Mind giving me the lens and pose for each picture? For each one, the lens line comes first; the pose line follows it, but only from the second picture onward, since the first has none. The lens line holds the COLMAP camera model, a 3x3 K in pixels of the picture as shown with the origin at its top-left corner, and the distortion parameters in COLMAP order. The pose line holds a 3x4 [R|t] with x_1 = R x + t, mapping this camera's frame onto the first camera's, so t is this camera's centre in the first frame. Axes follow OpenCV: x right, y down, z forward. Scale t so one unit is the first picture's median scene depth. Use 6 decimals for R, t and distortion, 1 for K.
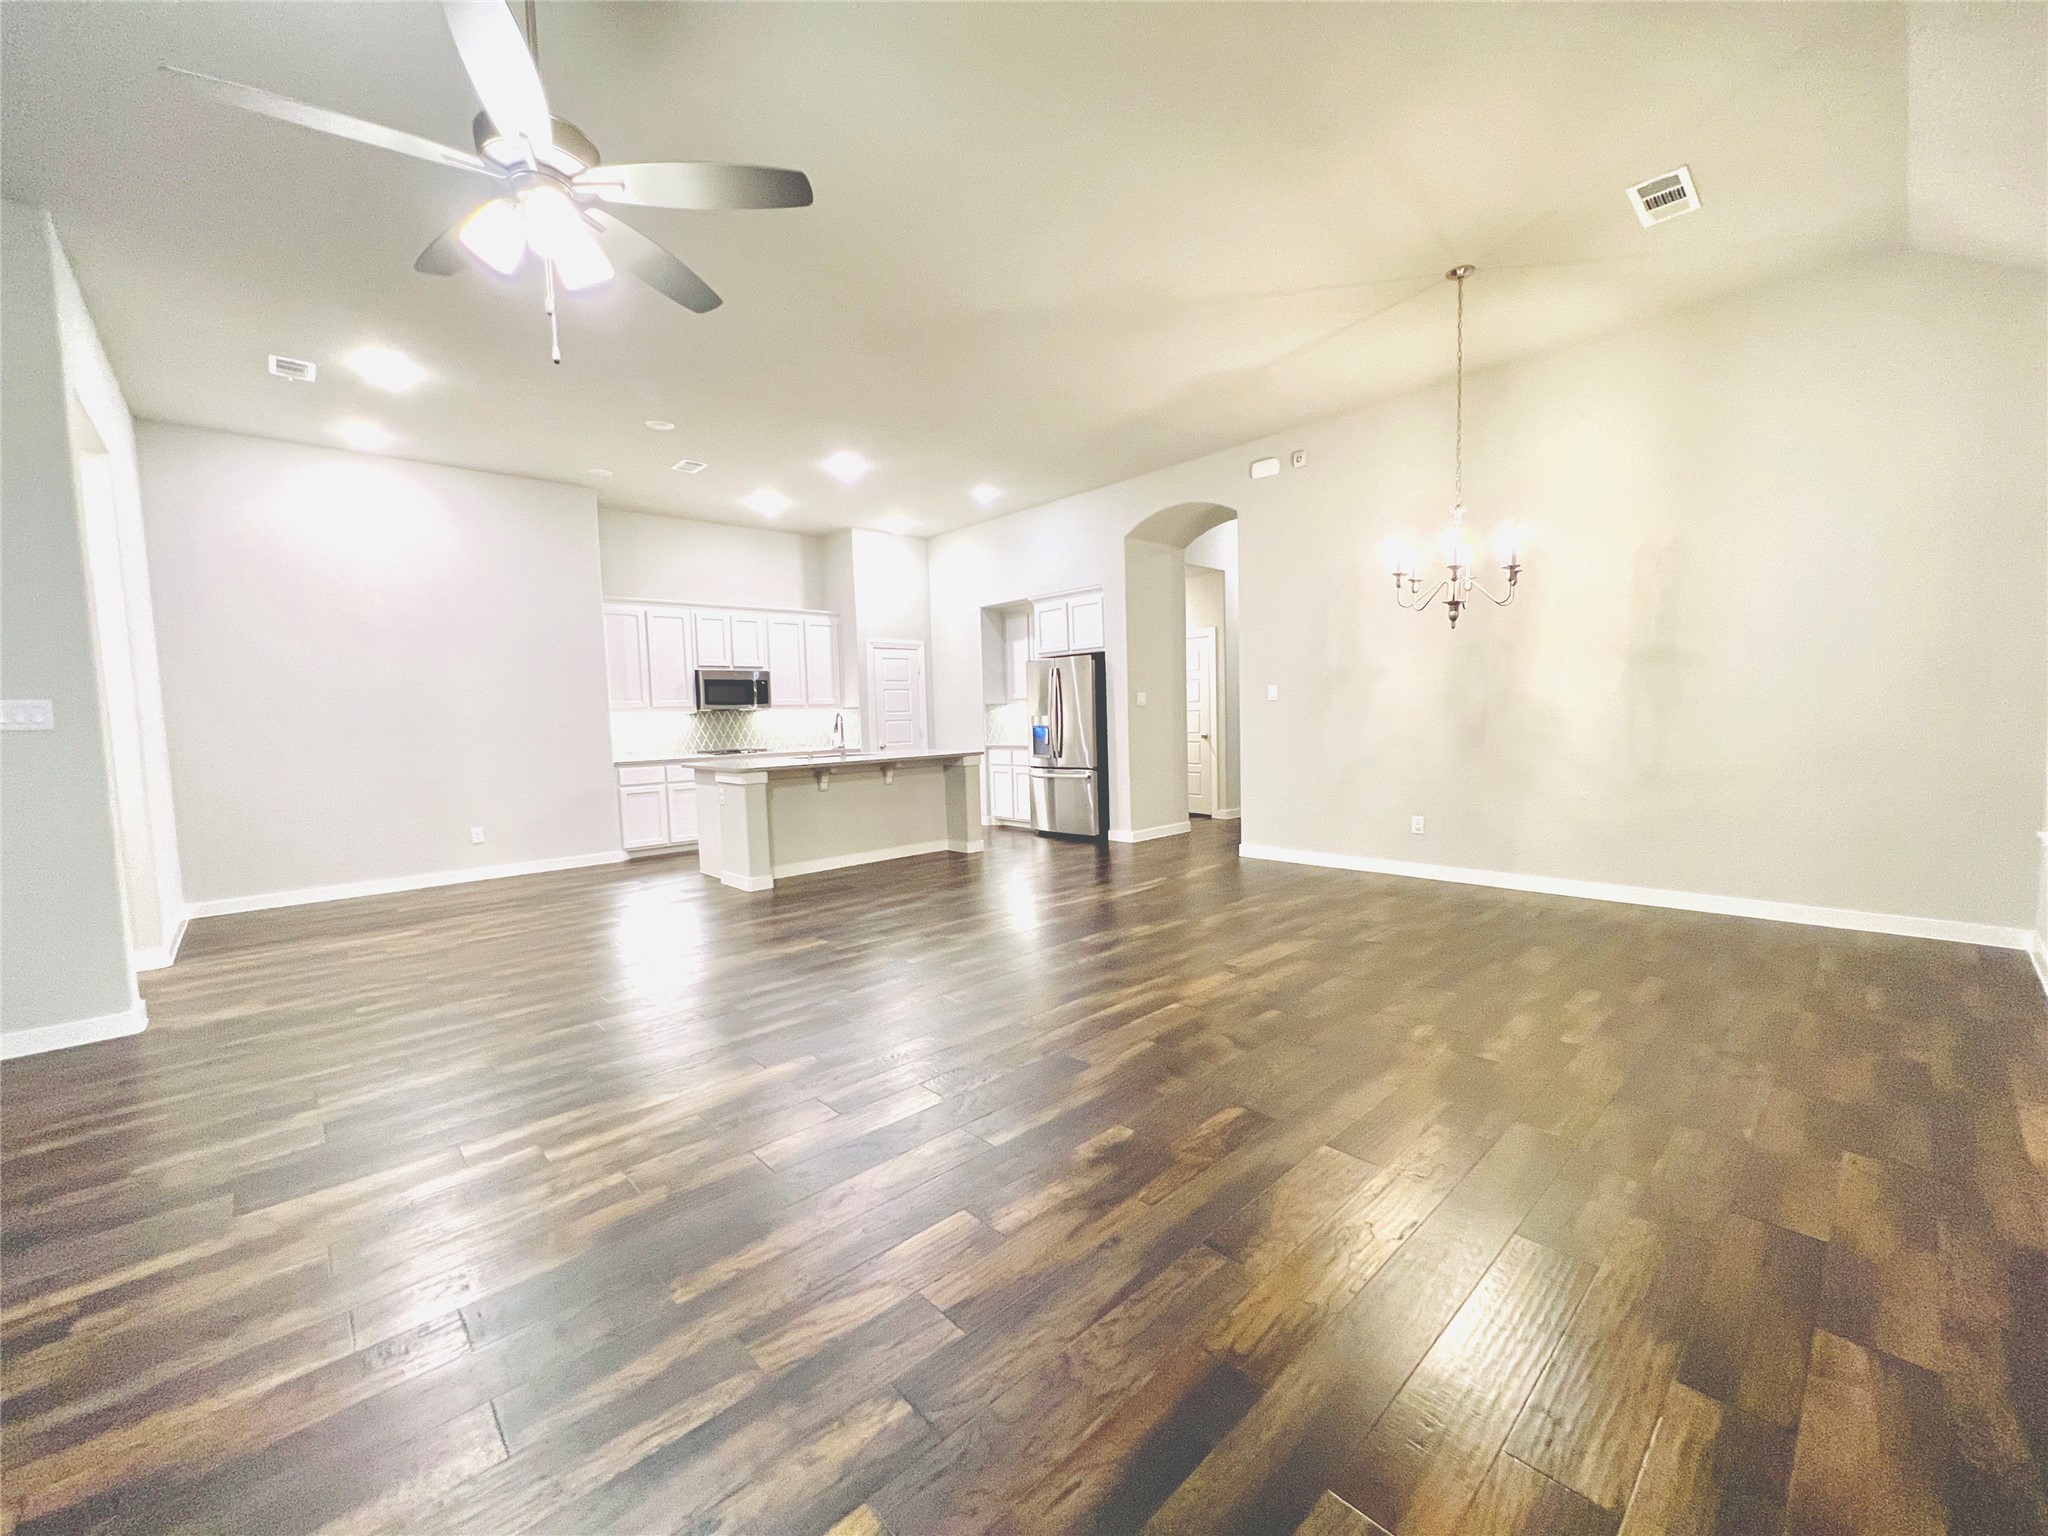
lens RADIAL K [[821.7, 0, 1021.7], [0, 821.7, 775.1], [0, 0, 1]] dist [-0.001251, 0.000287]
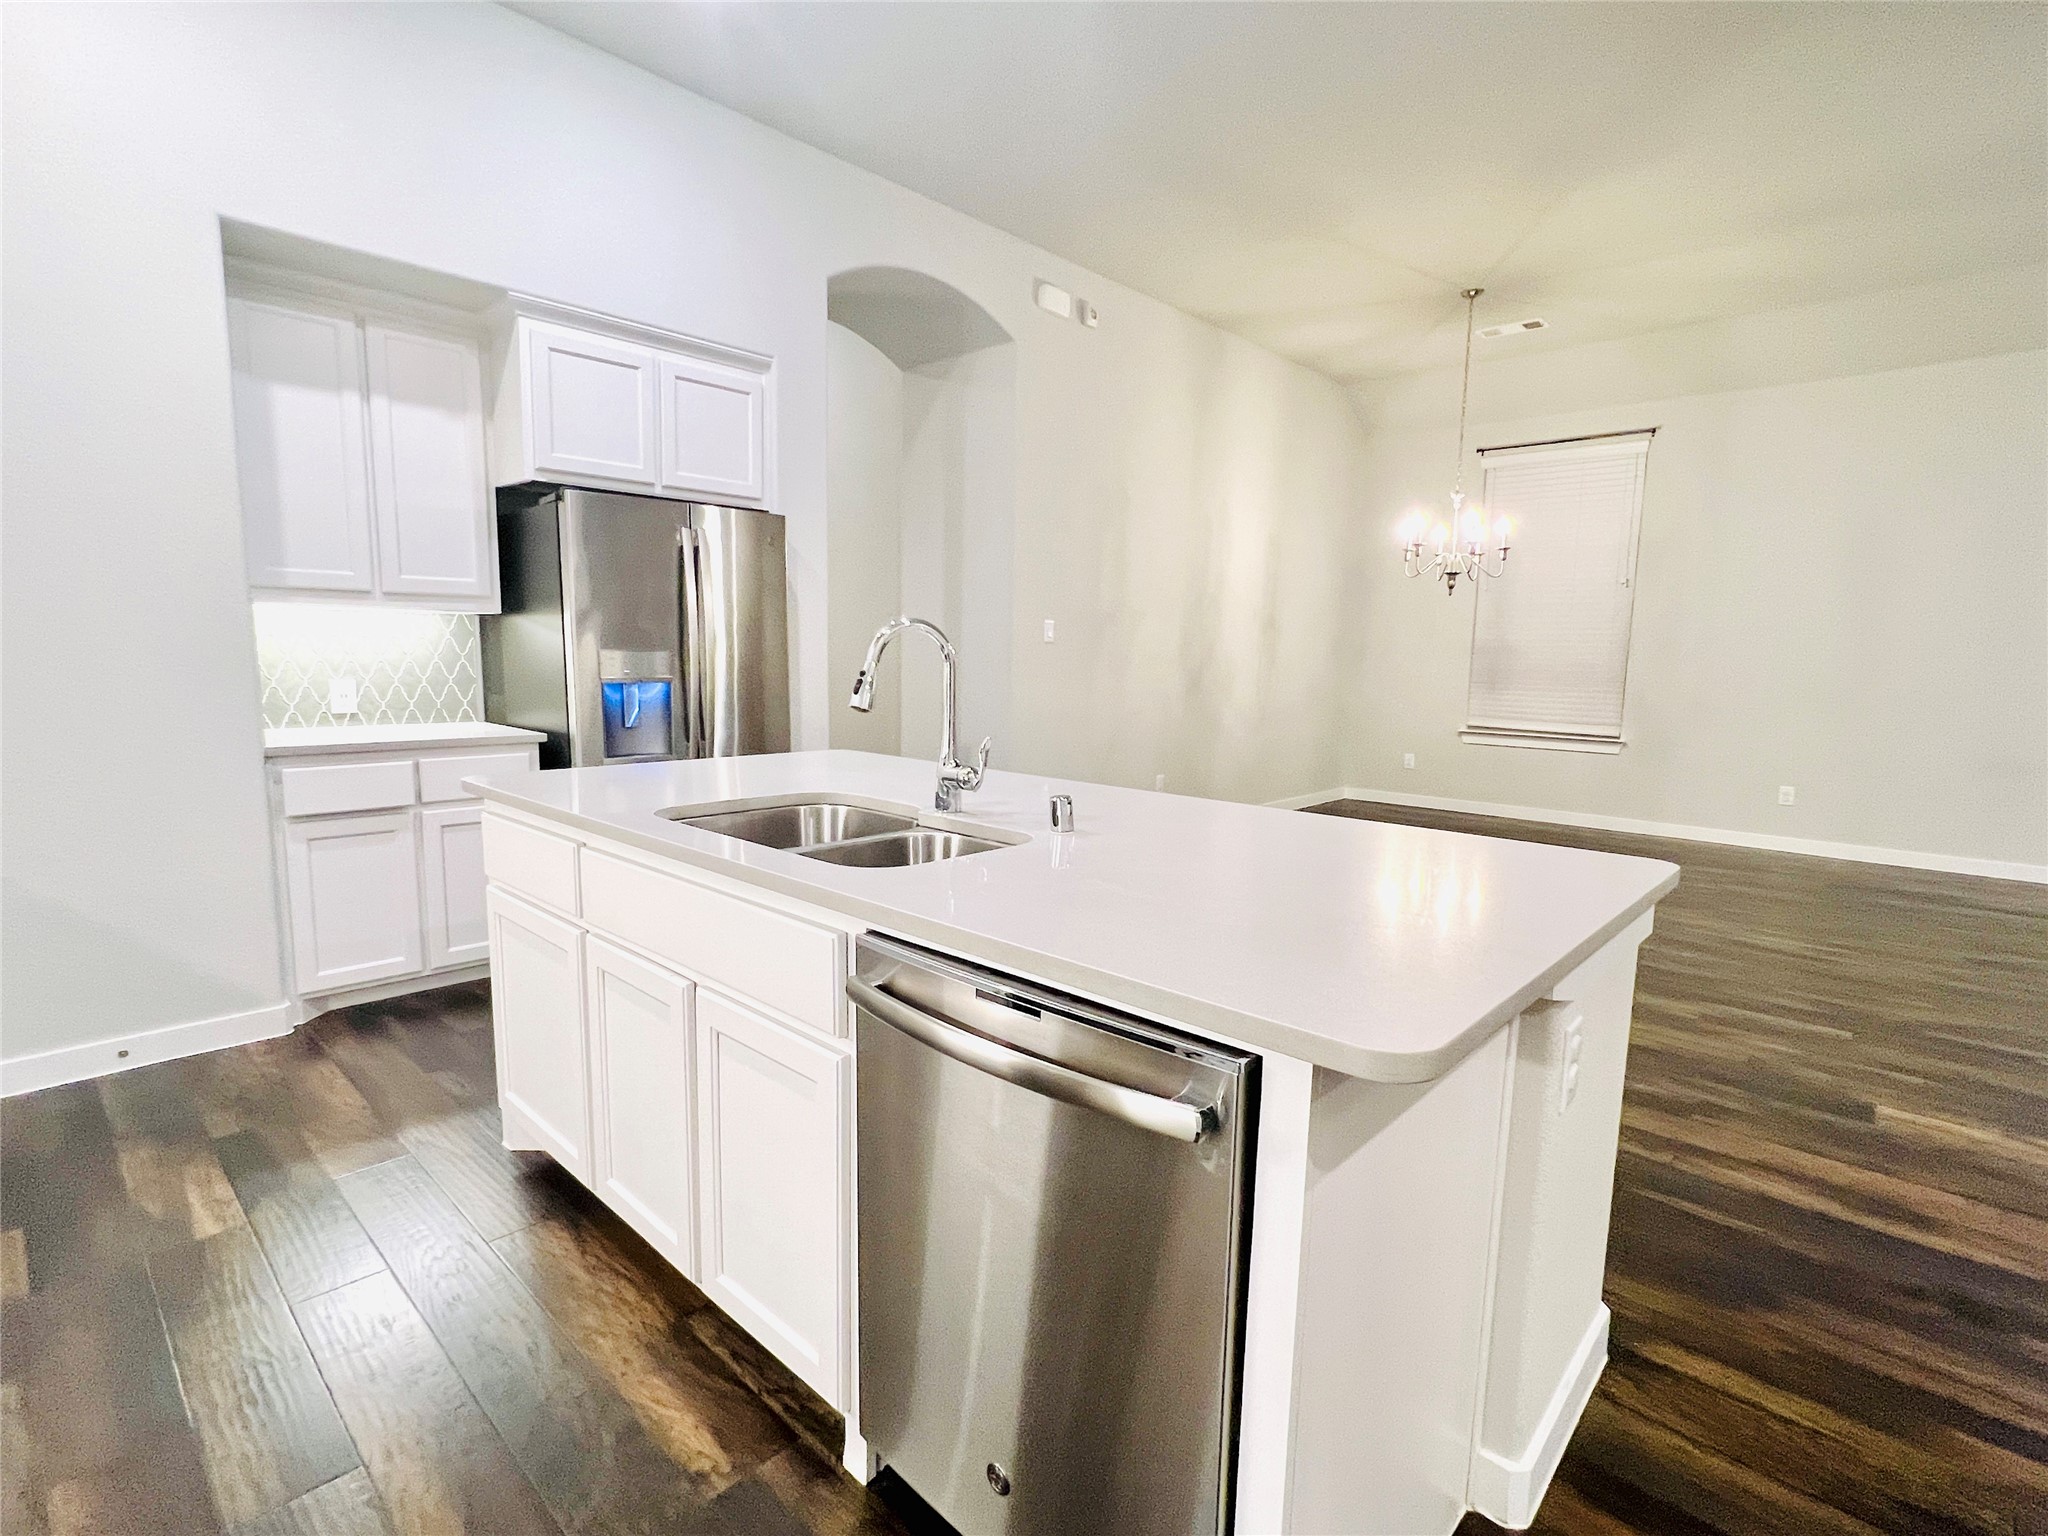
lens RADIAL K [[987.7, 0, 1027.2], [0, 987.7, 775.8], [0, 0, 1]] dist [0.003913, -0.000177]
pose [[-0.073331, -0.099890, 0.992293, -0.466030], [0.058844, 0.992805, 0.104290, -0.056165], [-0.995570, 0.066038, -0.066925, 0.920785]]
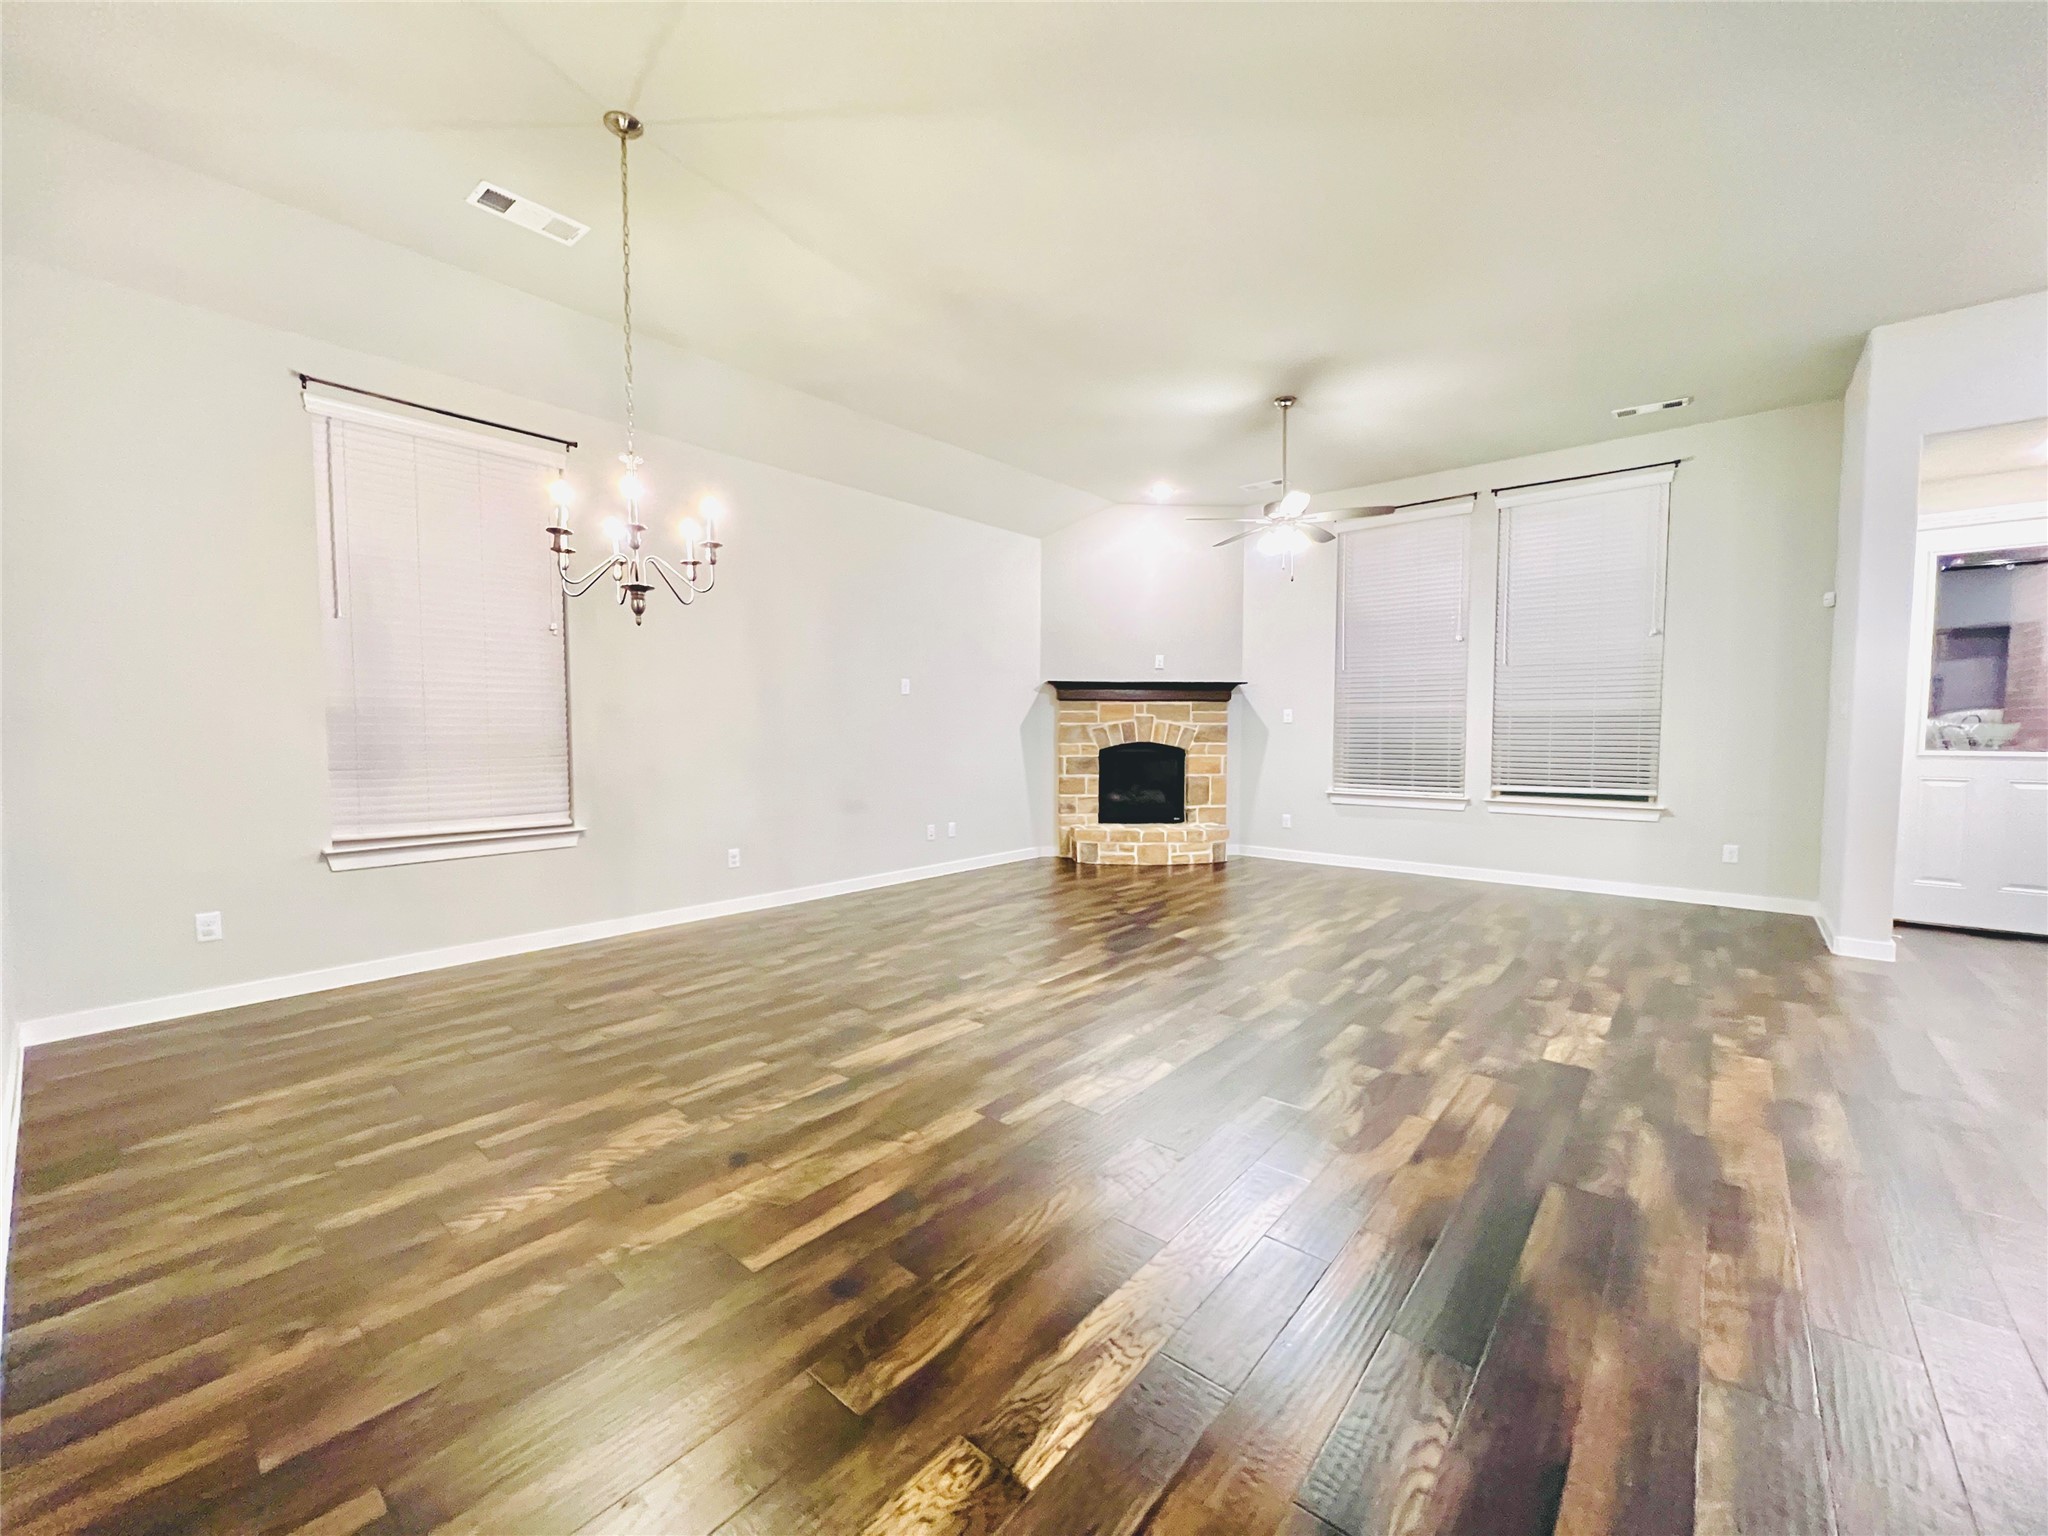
lens RADIAL K [[821.7, 0, 1019.5], [0, 821.7, 770.2], [0, 0, 1]] dist [-0.001251, 0.000287]
pose [[-0.992571, 0.035183, -0.116465, 0.153918], [0.020027, 0.991464, 0.128834, -0.074267], [0.120004, 0.125544, -0.984803, 0.936541]]
